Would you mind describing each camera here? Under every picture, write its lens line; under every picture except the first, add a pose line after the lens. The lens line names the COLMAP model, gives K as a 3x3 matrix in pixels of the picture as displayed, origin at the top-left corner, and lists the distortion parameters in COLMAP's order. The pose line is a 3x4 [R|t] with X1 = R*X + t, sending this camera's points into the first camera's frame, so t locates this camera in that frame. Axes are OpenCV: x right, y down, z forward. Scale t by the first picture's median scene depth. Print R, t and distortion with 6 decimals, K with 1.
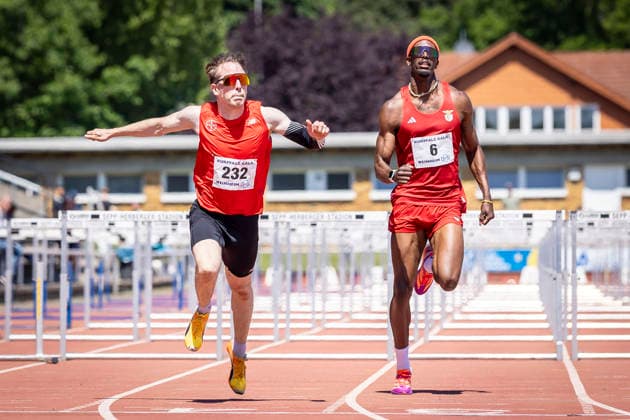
lens RADIAL K [[4511.9, 0, 315.0], [0, 4511.9, 210.0], [0, 0, 1]] dist [1.232591, -14.881330]
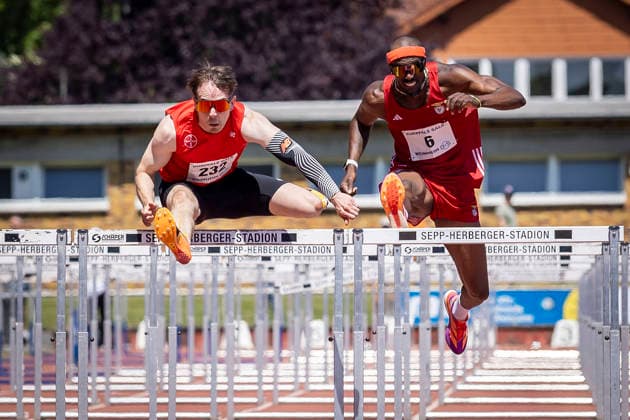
lens RADIAL K [[4511.9, 0, 315.0], [0, 4511.9, 210.0], [0, 0, 1]] dist [1.232591, -14.881330]
pose [[0.999972, -0.000922, -0.007381, 0.017953], [0.000844, 0.999944, -0.010512, 0.004237], [0.007390, 0.010506, 0.999918, 0.385768]]
